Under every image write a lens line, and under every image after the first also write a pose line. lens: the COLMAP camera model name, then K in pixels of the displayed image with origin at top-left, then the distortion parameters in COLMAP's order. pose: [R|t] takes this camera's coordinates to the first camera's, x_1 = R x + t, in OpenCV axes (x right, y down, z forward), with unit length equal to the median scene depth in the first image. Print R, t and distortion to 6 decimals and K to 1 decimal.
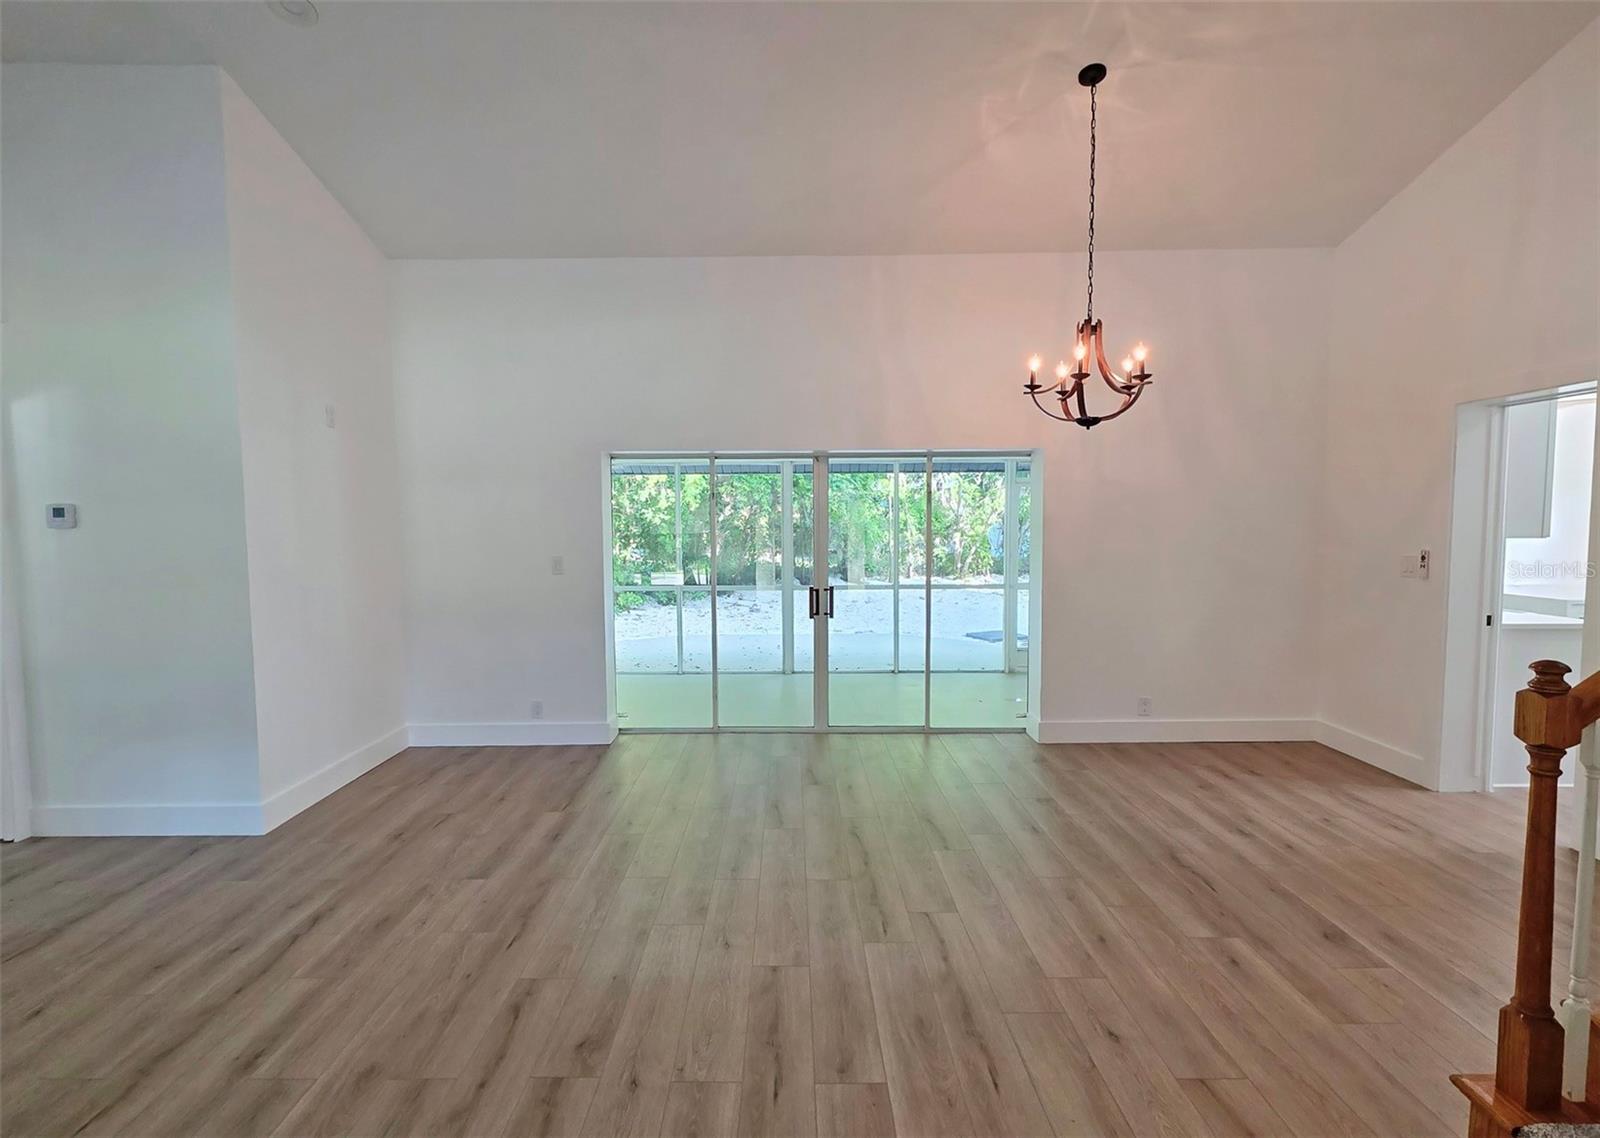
lens RADIAL K [[815.0, 0, 800.0], [0, 815.0, 569.0], [0, 0, 1]] dist [0.002231, 0.000219]
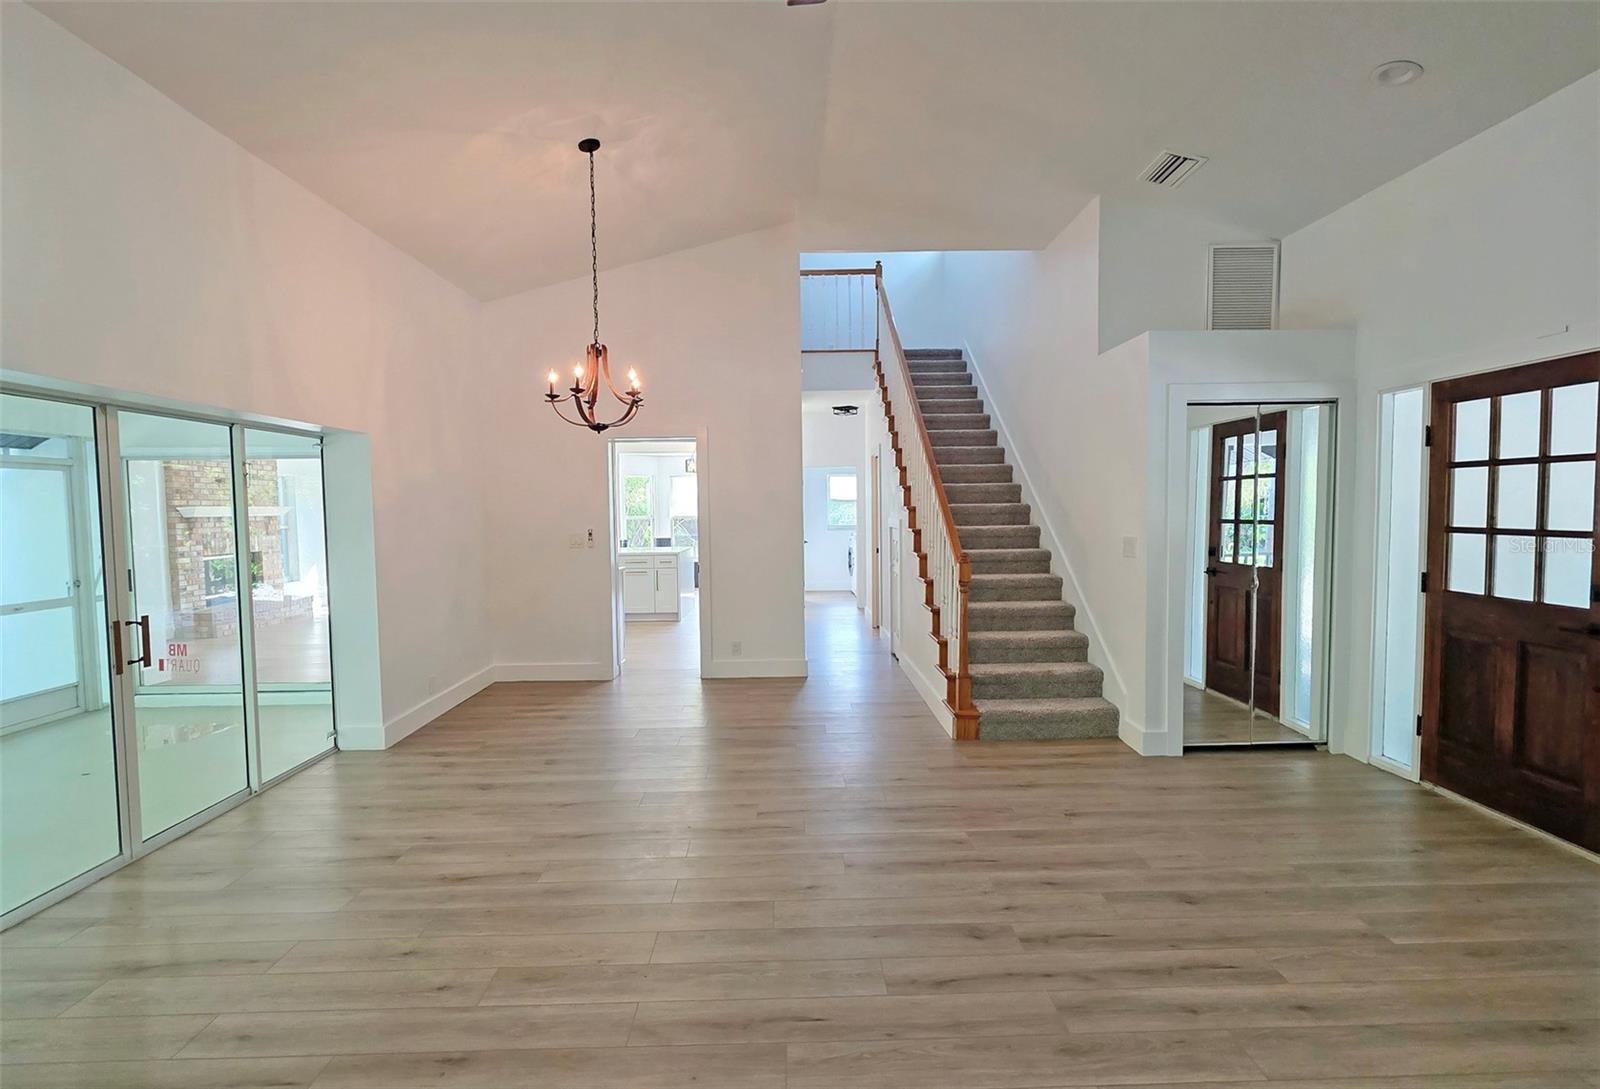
lens RADIAL K [[754.7, 0, 800.0], [0, 754.7, 544.5], [0, 0, 1]] dist [-0.001489, -0.000296]
pose [[-0.002664, -0.043073, 0.999068, -1.147576], [0.073570, 0.996356, 0.043152, -0.045738], [-0.997286, 0.073617, 0.000515, 1.039715]]
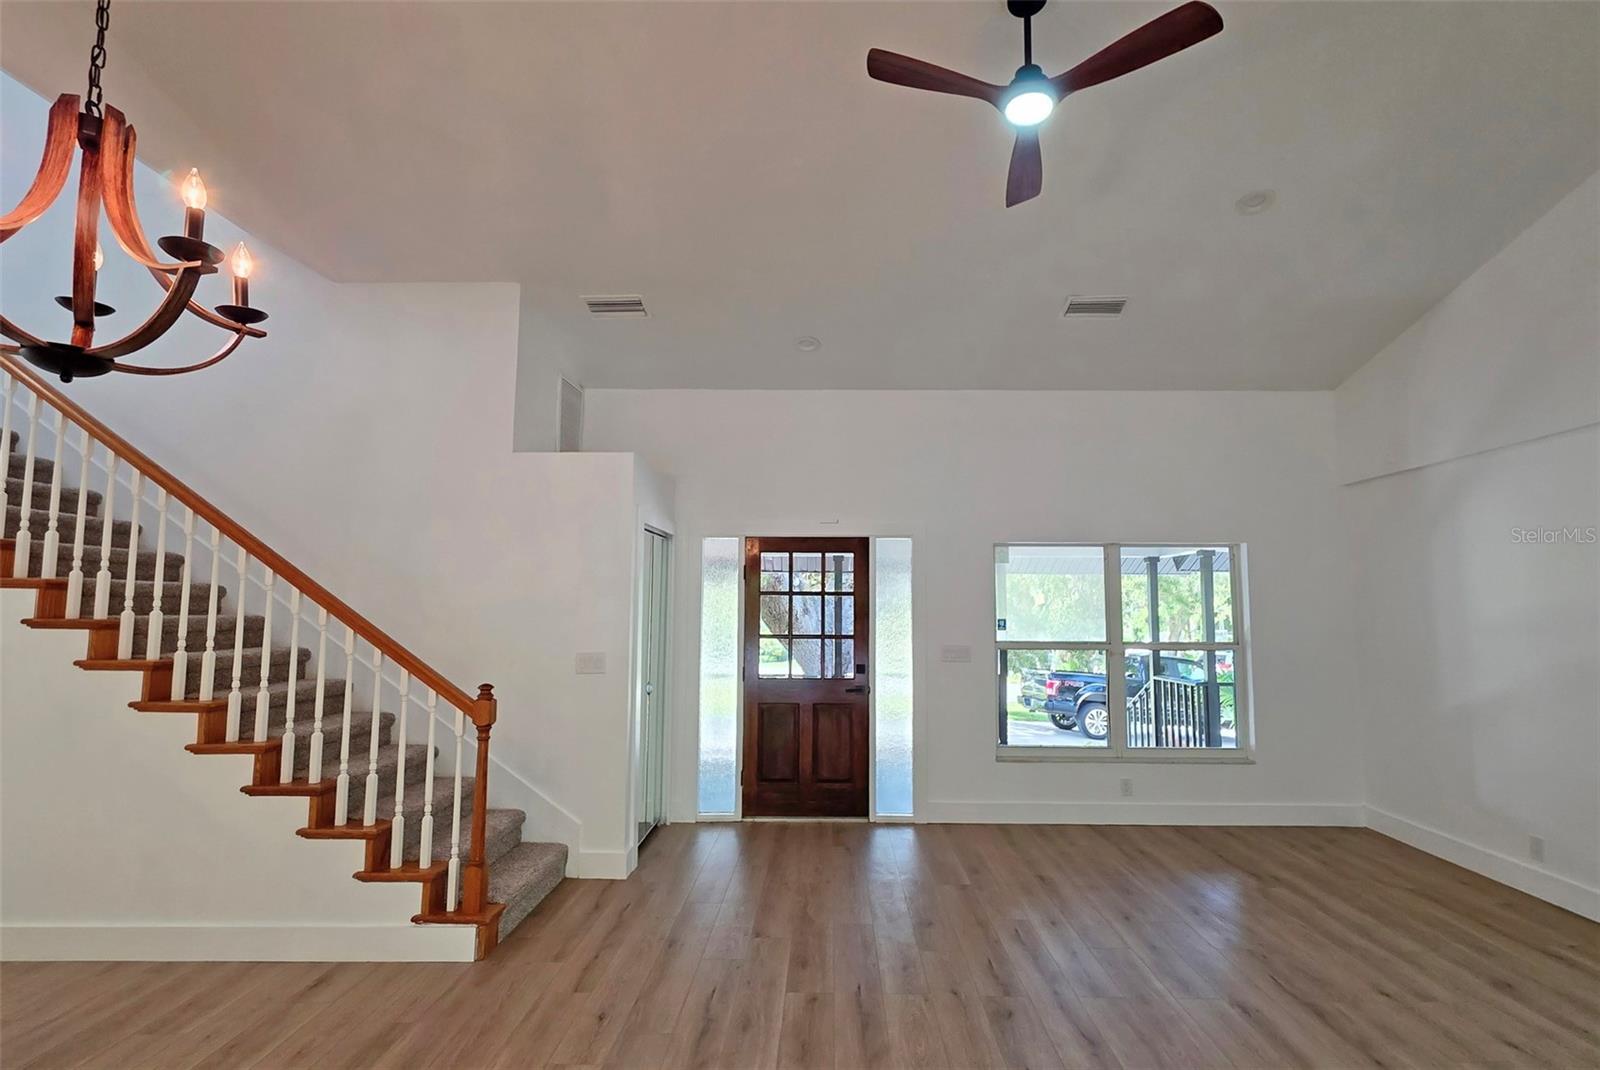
lens RADIAL K [[778.0, 0, 800.0], [0, 778.0, 535.0], [0, 0, 1]] dist [-0.002924, 0.000004]
pose [[-0.999266, 0.005116, 0.037962, 0.016837], [0.003846, 0.999433, -0.033464, -0.128231], [-0.038112, -0.033294, -0.998719, 1.958053]]
